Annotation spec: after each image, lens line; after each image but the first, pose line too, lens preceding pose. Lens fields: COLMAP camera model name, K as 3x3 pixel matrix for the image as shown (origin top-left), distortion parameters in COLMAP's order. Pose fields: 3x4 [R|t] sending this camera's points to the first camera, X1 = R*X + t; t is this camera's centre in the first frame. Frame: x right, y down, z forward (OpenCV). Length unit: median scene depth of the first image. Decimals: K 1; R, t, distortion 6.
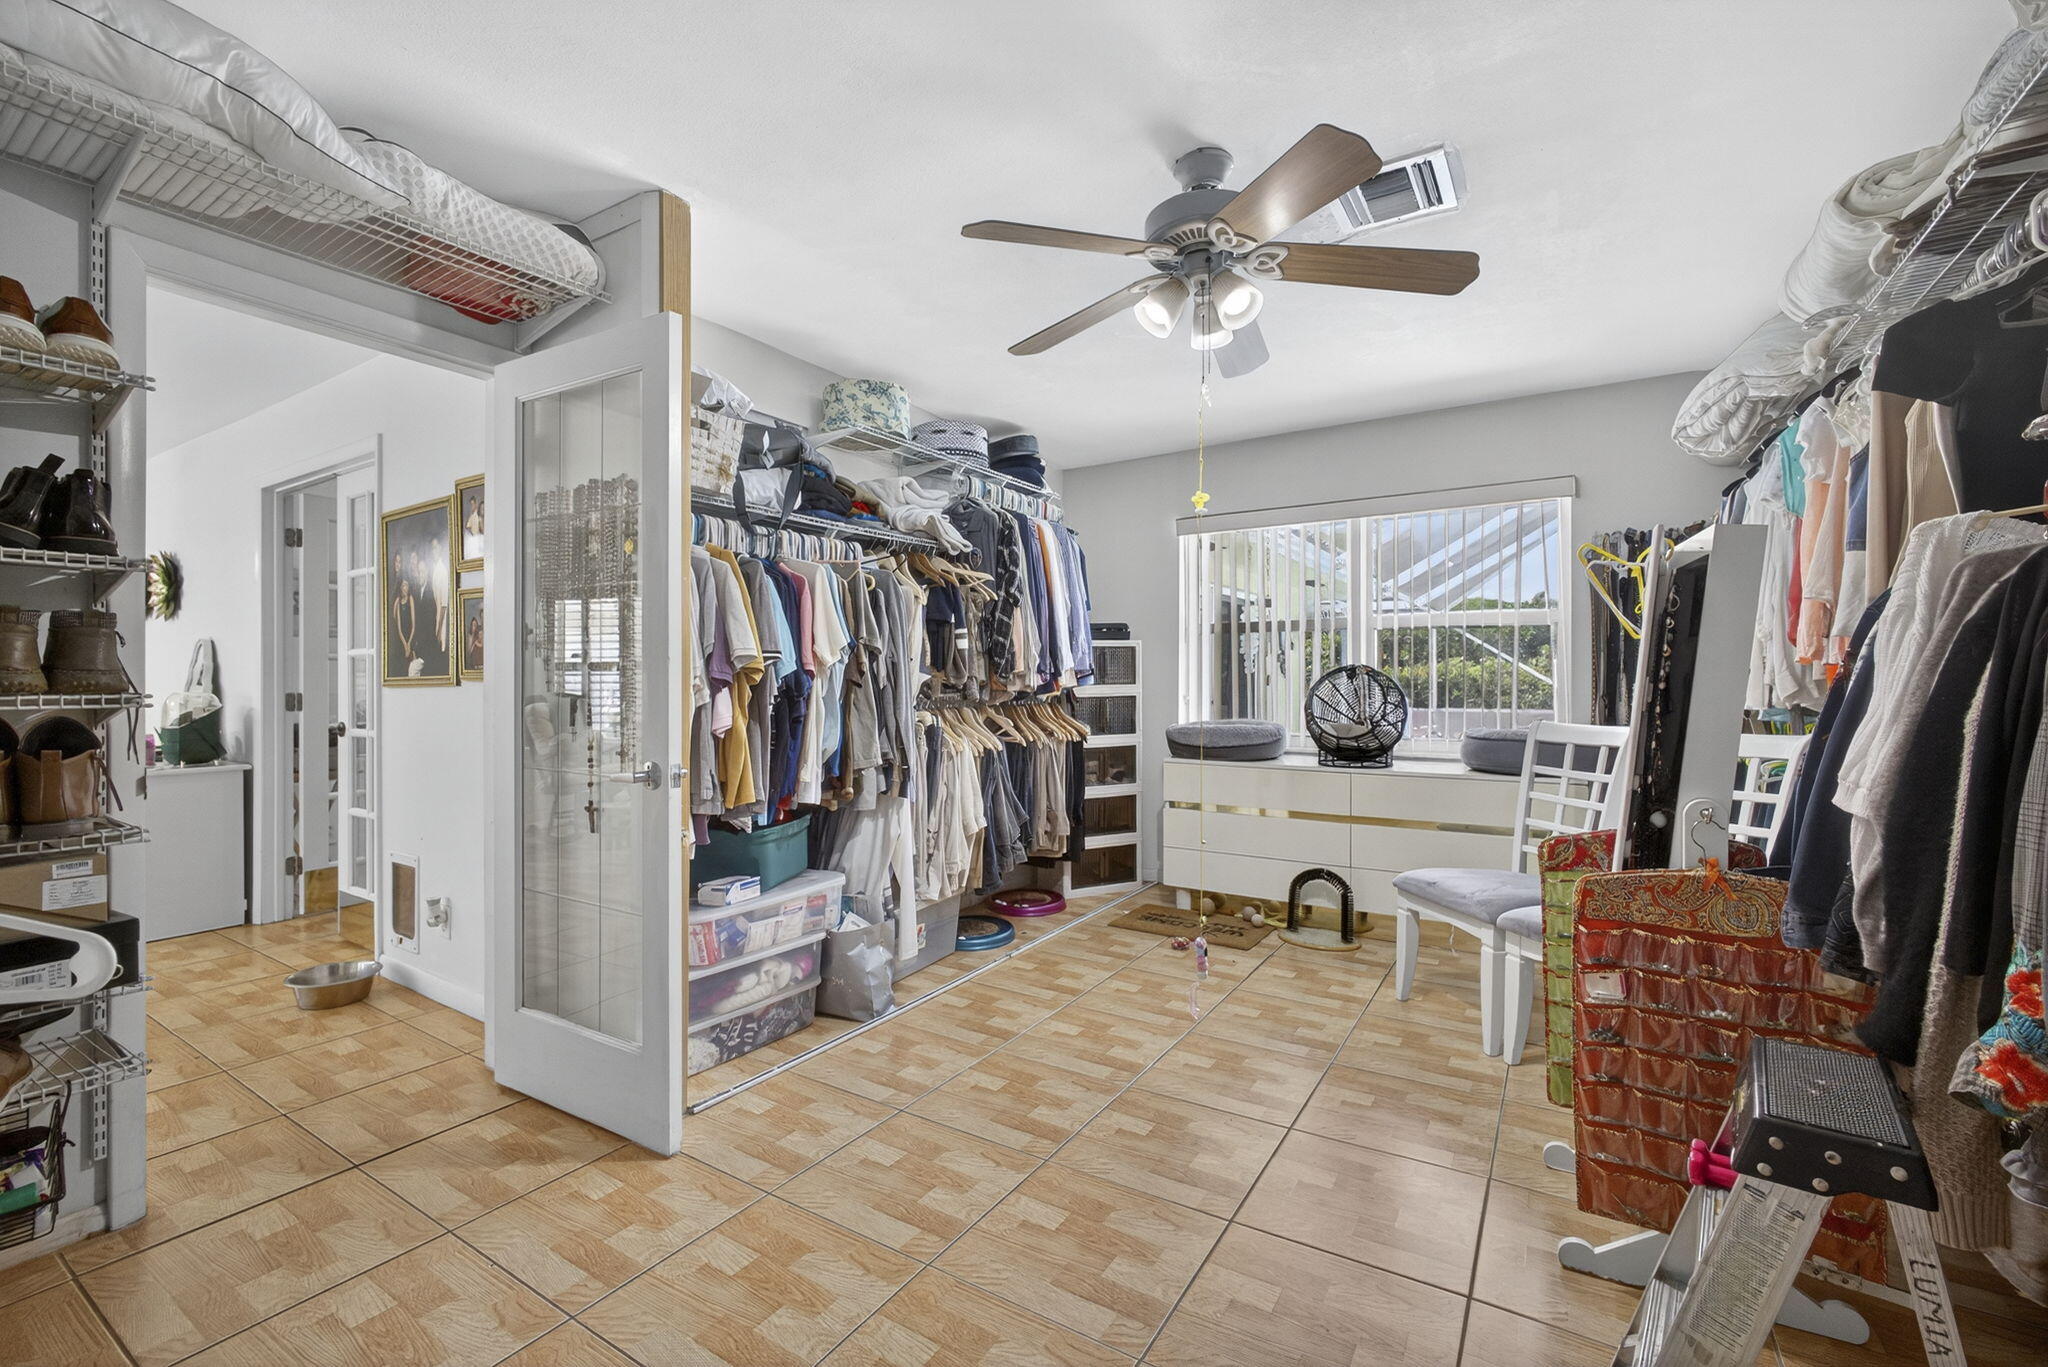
lens RADIAL K [[882.6, 0, 1019.2], [0, 882.6, 682.3], [0, 0, 1]] dist [-0.001703, 0.000309]
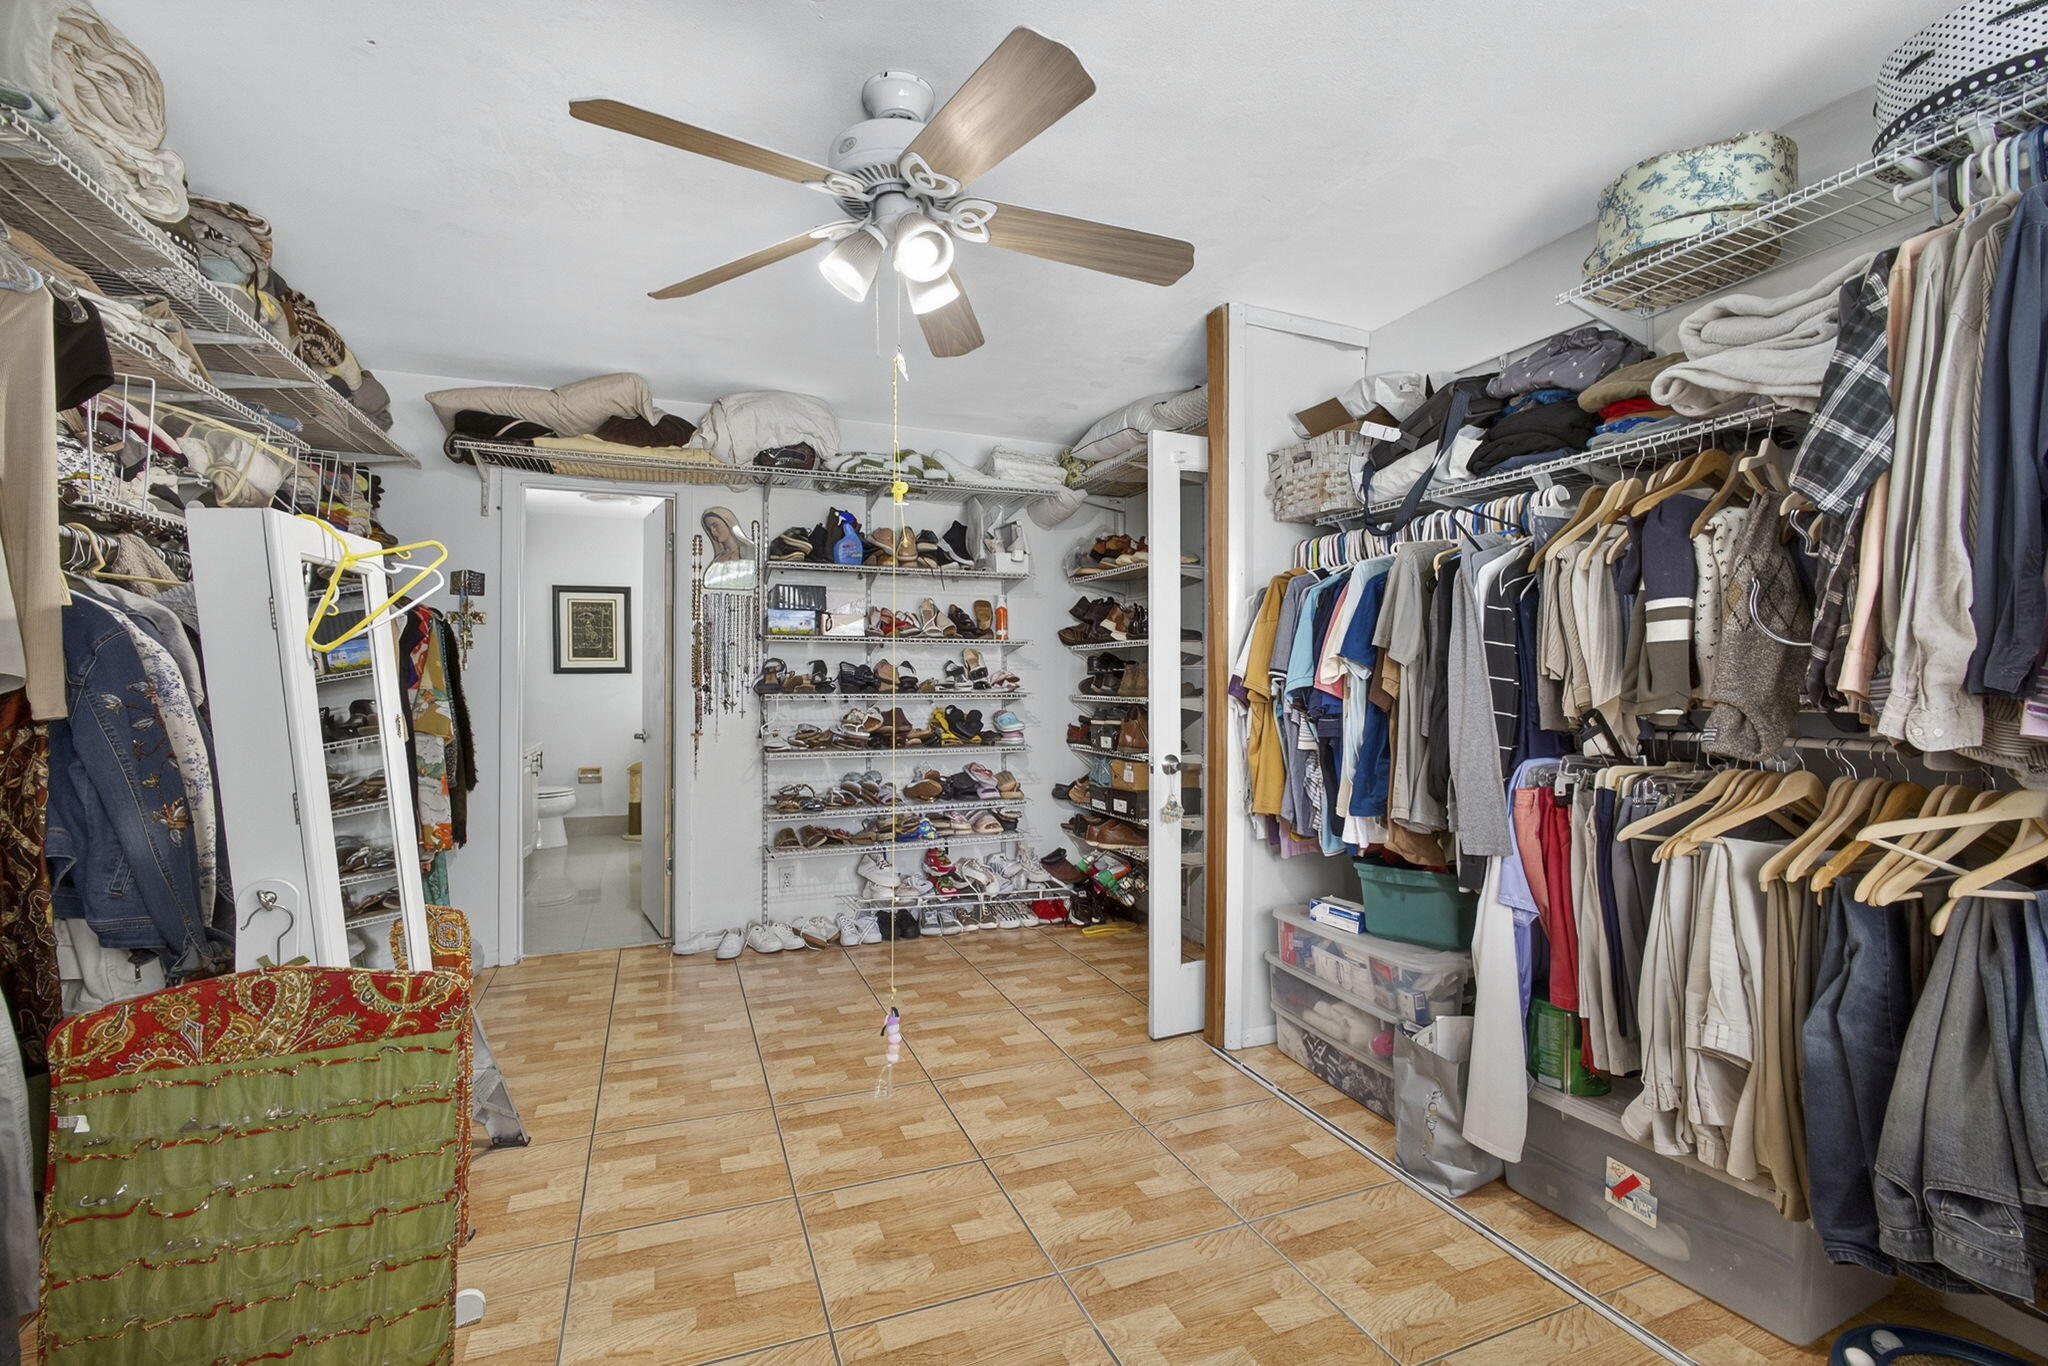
lens RADIAL K [[882.6, 0, 1021.0], [0, 882.6, 685.9], [0, 0, 1]] dist [-0.001703, 0.000309]
pose [[-0.577762, 0.006733, -0.816178, 0.557049], [-0.007340, 0.999883, 0.013444, -0.020849], [0.816172, 0.013758, -0.577645, 1.064864]]
